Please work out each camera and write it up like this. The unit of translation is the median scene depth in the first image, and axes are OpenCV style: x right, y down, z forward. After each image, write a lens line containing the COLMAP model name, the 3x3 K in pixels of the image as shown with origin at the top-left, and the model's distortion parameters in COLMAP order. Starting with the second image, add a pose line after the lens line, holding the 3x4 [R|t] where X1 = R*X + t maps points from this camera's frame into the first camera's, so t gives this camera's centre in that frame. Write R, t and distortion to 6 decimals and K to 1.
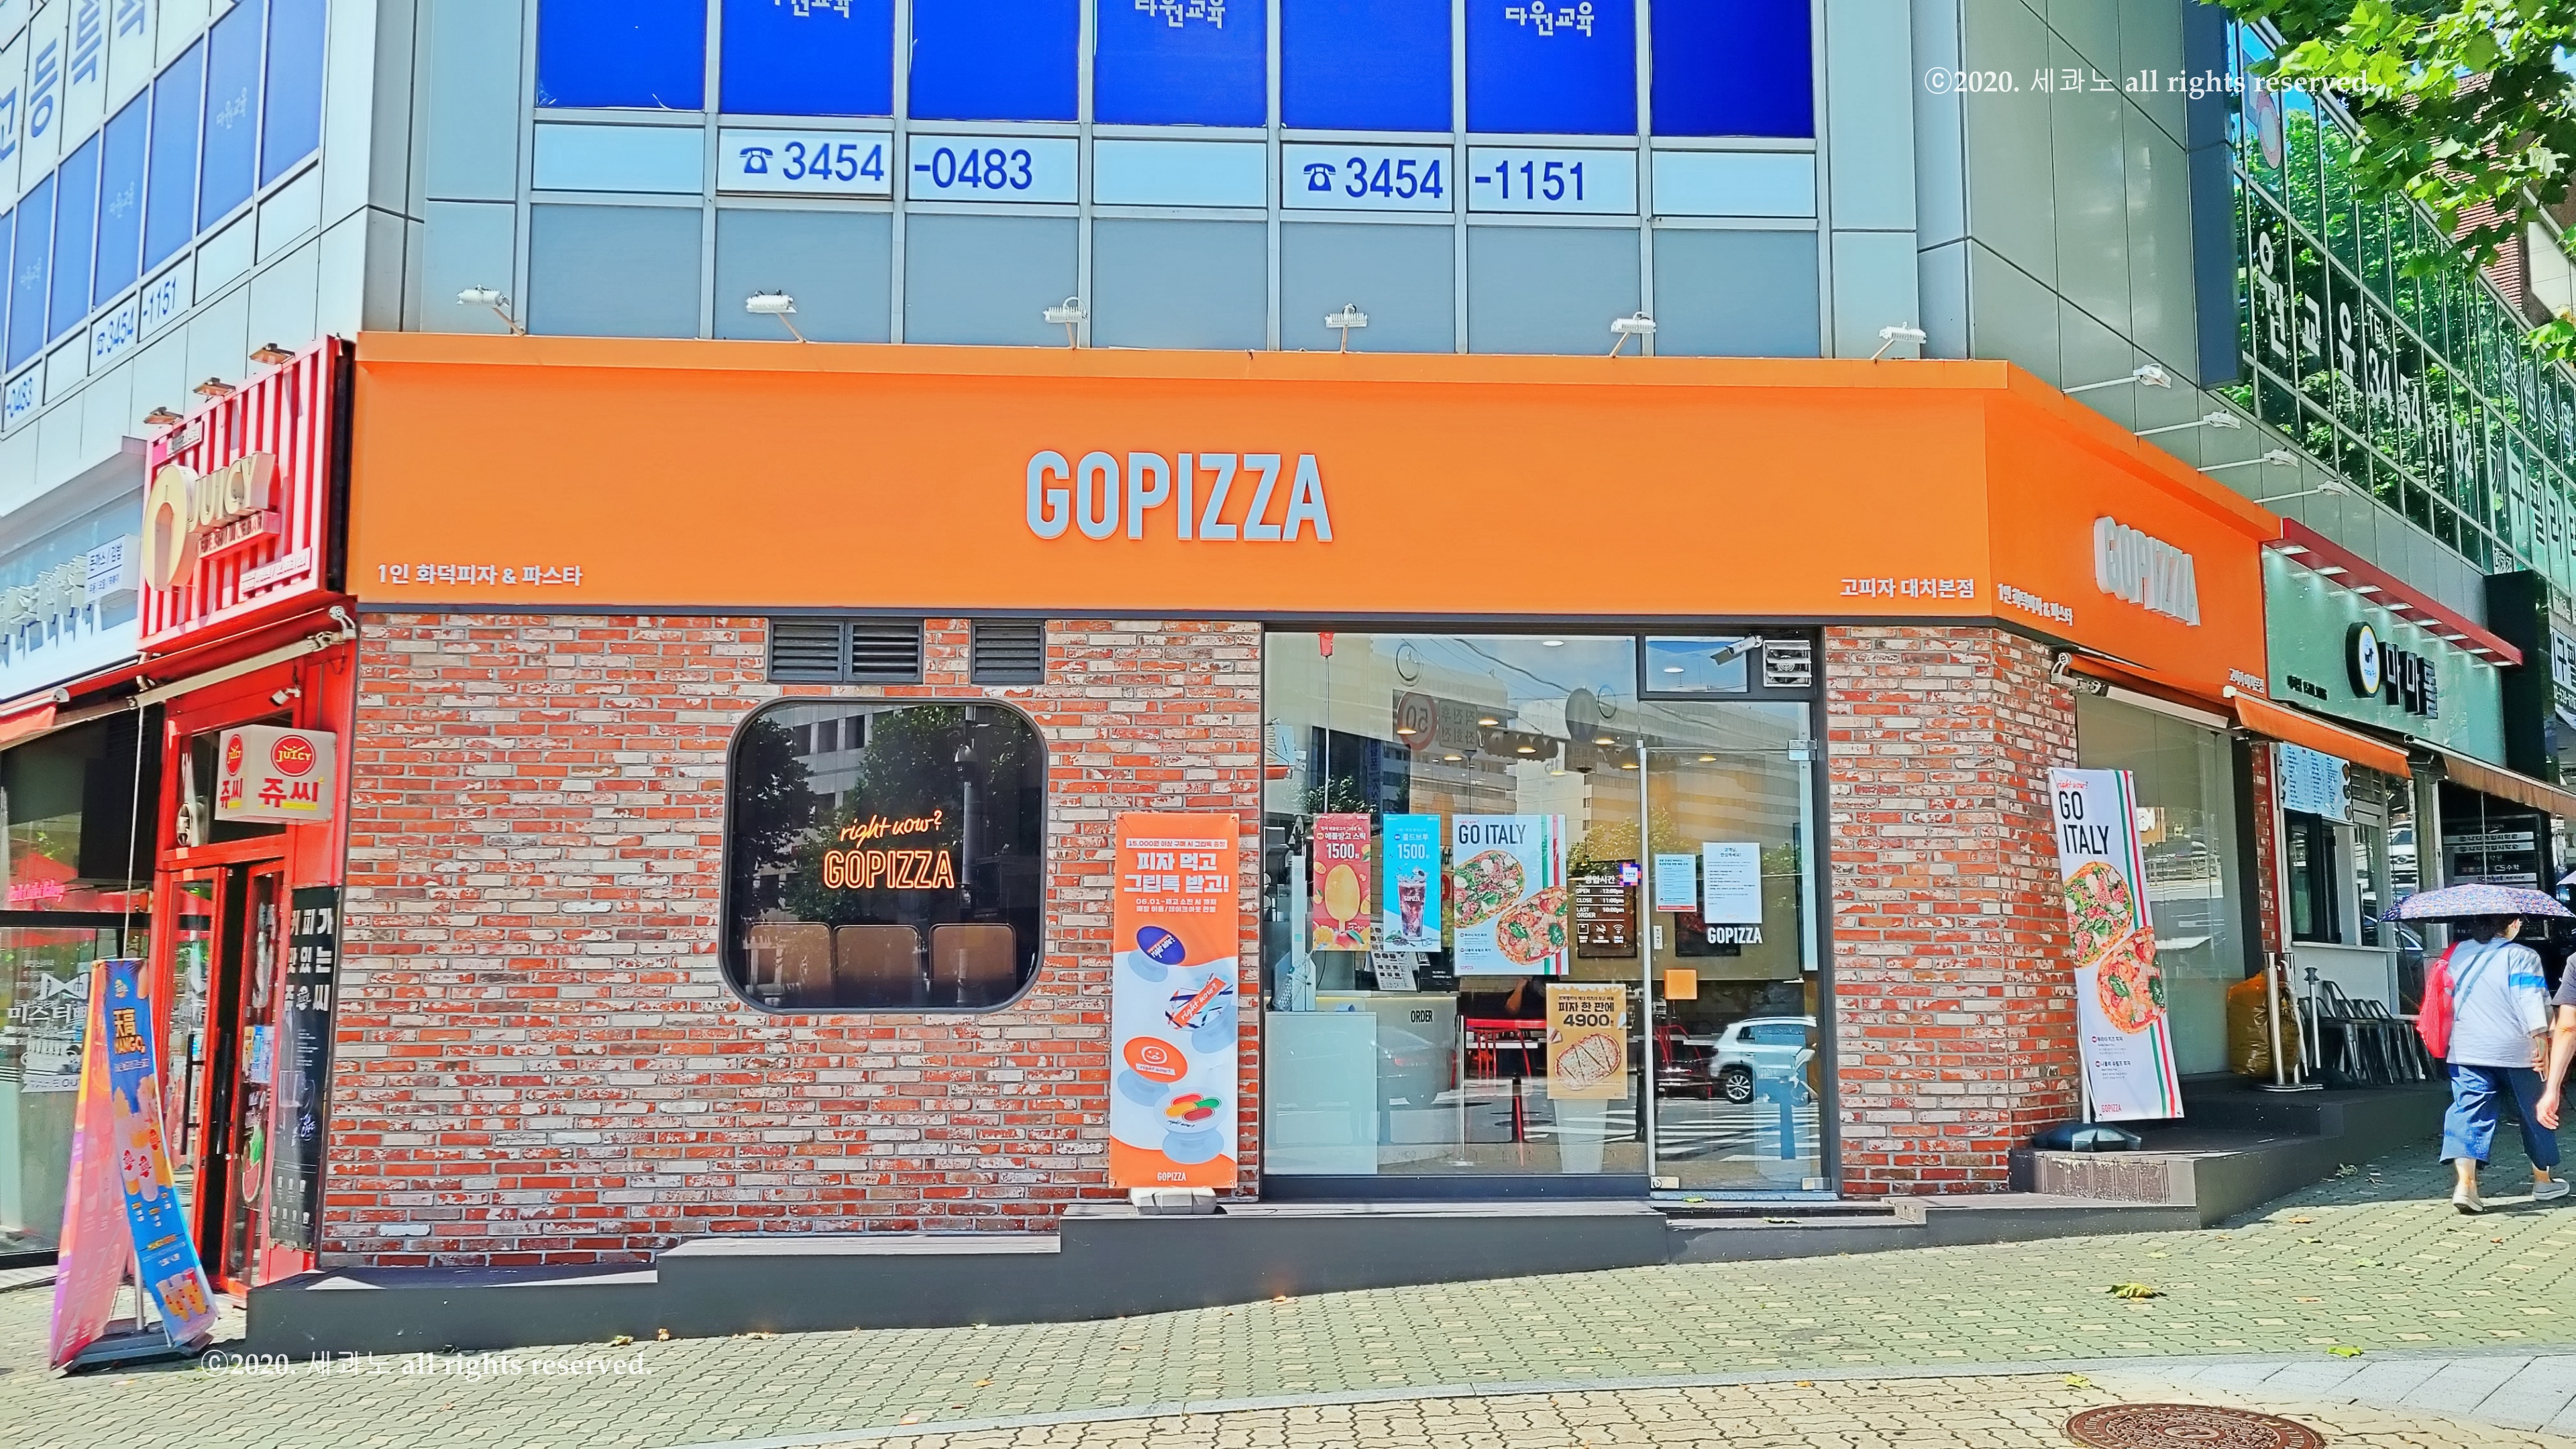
lens RADIAL K [[2075.0, 0, 1273.7], [0, 2075.0, 714.7], [0, 0, 1]] dist [0.035321, -0.007040]
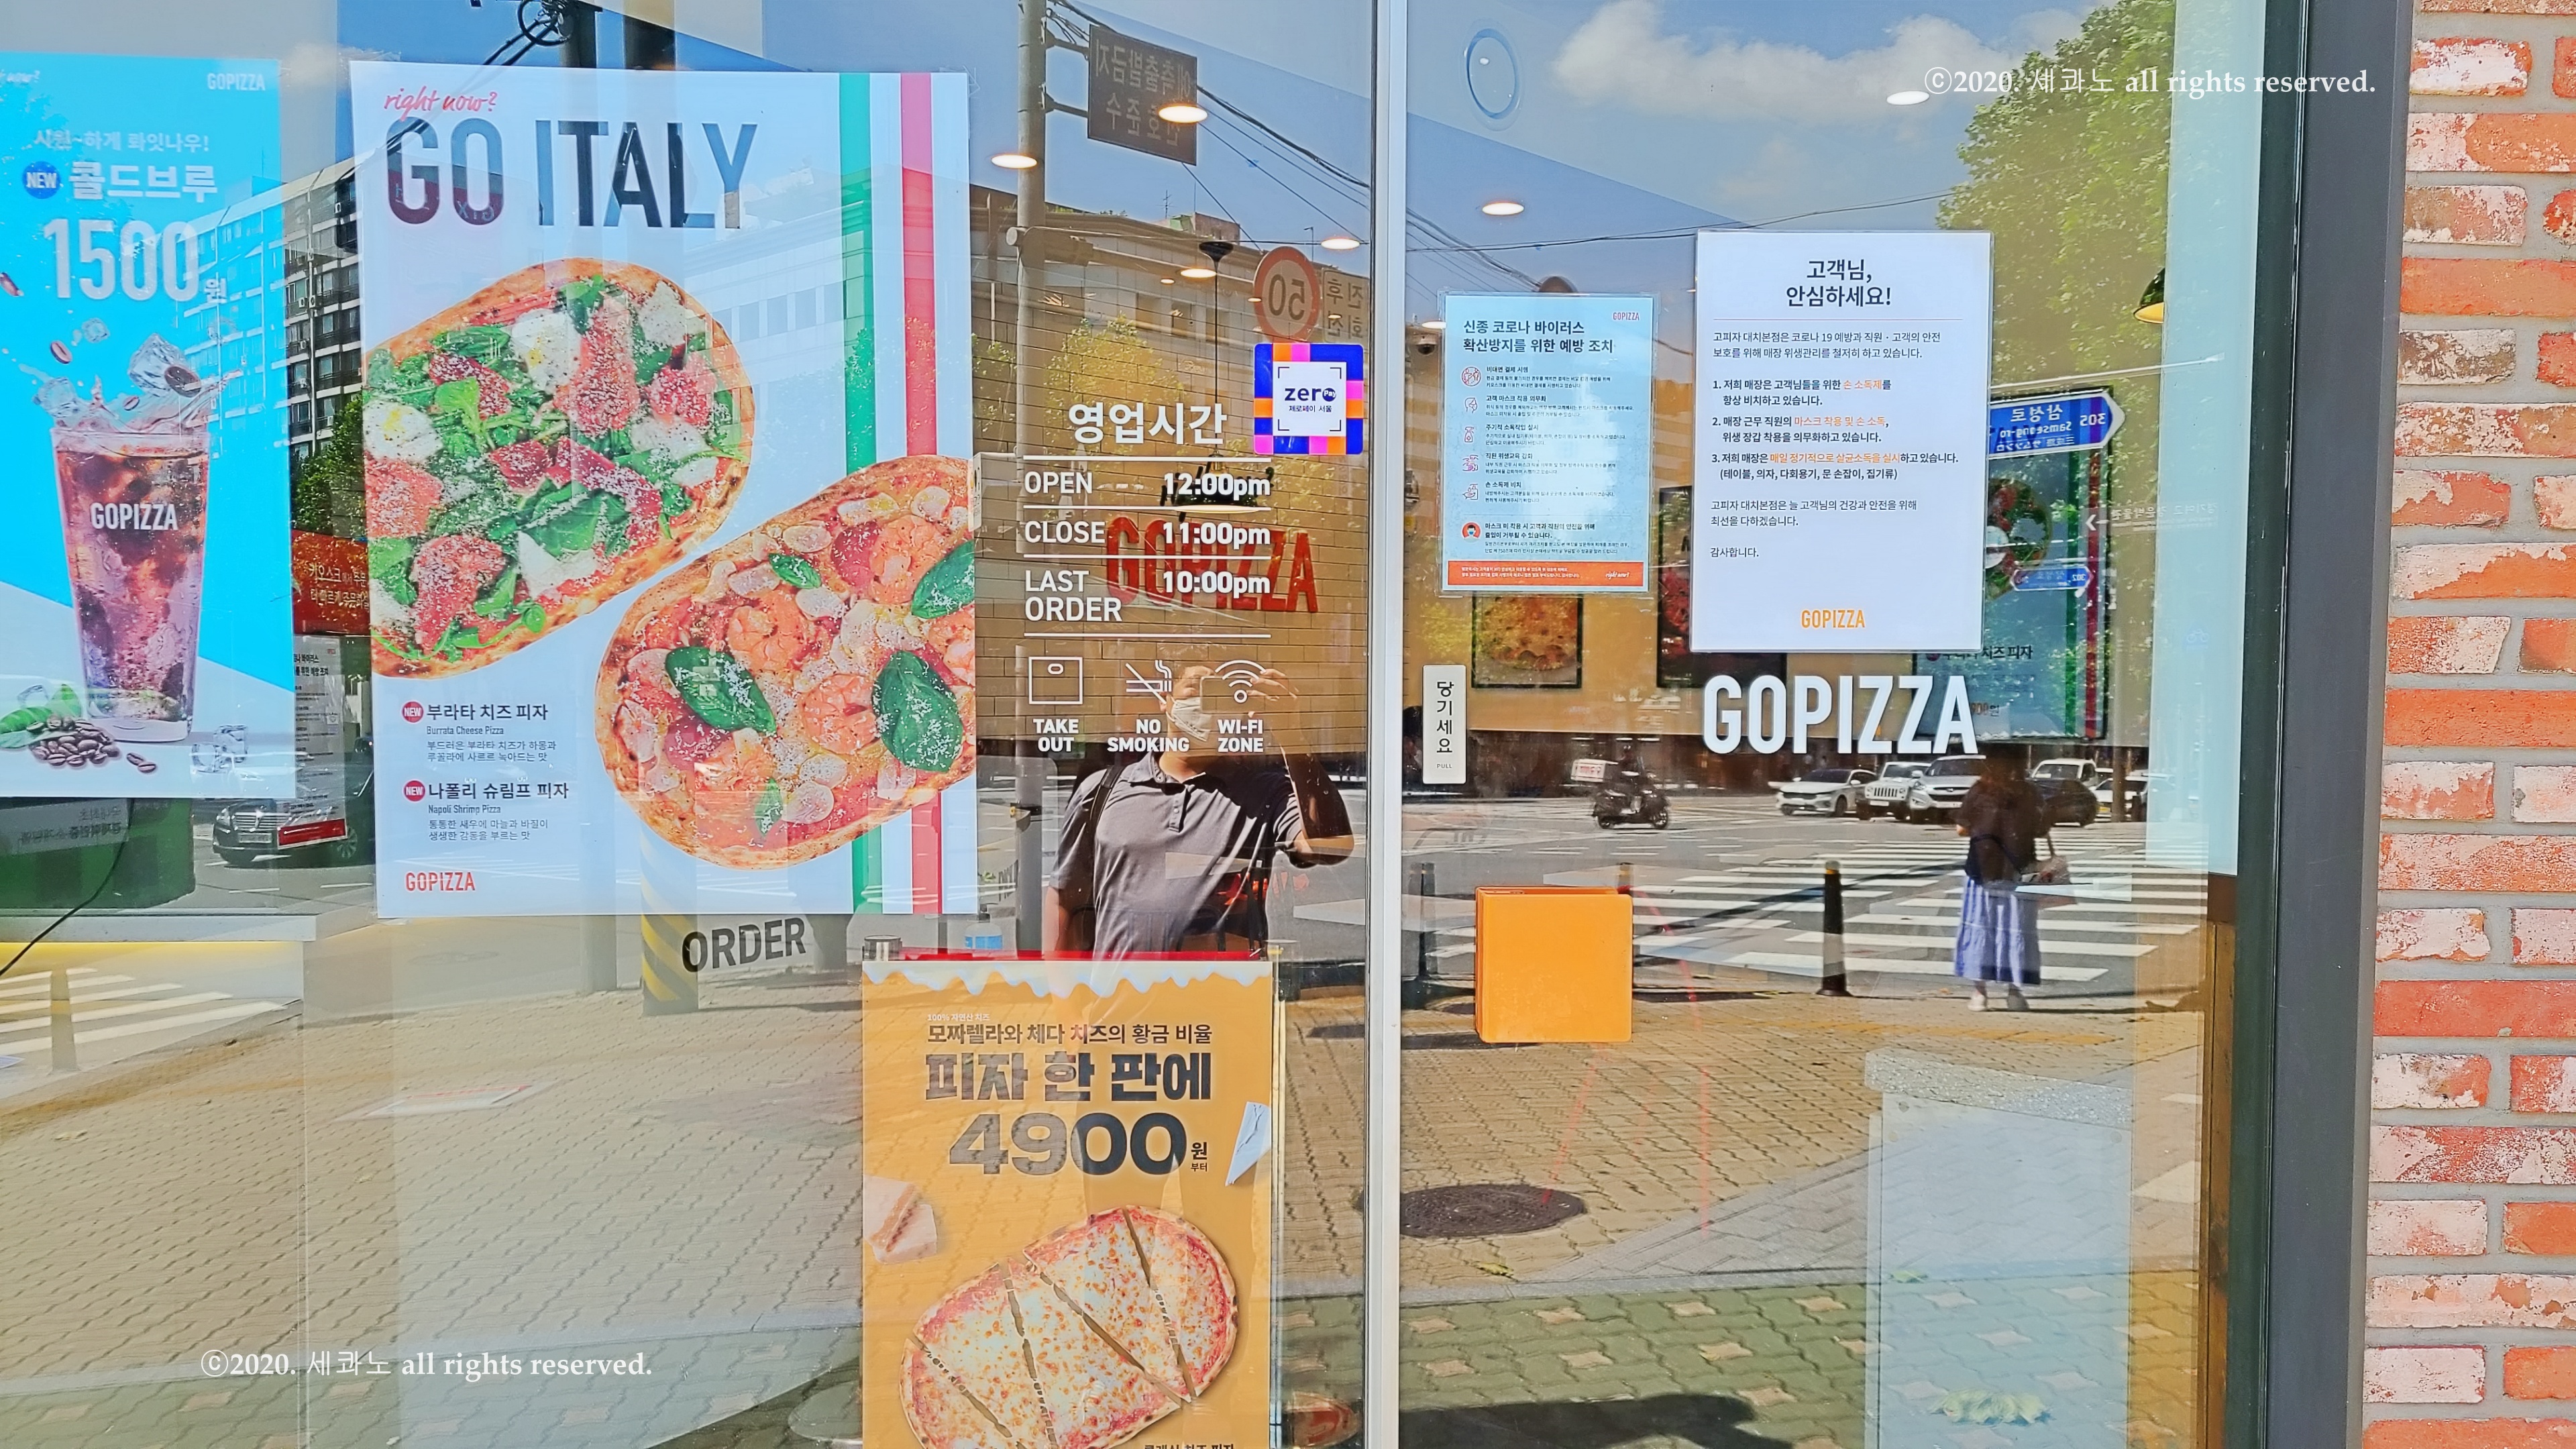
lens RADIAL K [[2075.0, 0, 1295.9], [0, 2075.0, 740.3], [0, 0, 1]] dist [0.035321, -0.007040]
pose [[0.999634, 0.000397, 0.027041, 0.165567], [-0.005044, 0.985087, 0.171984, 0.075401], [-0.026570, -0.172057, 0.984729, 0.809673]]
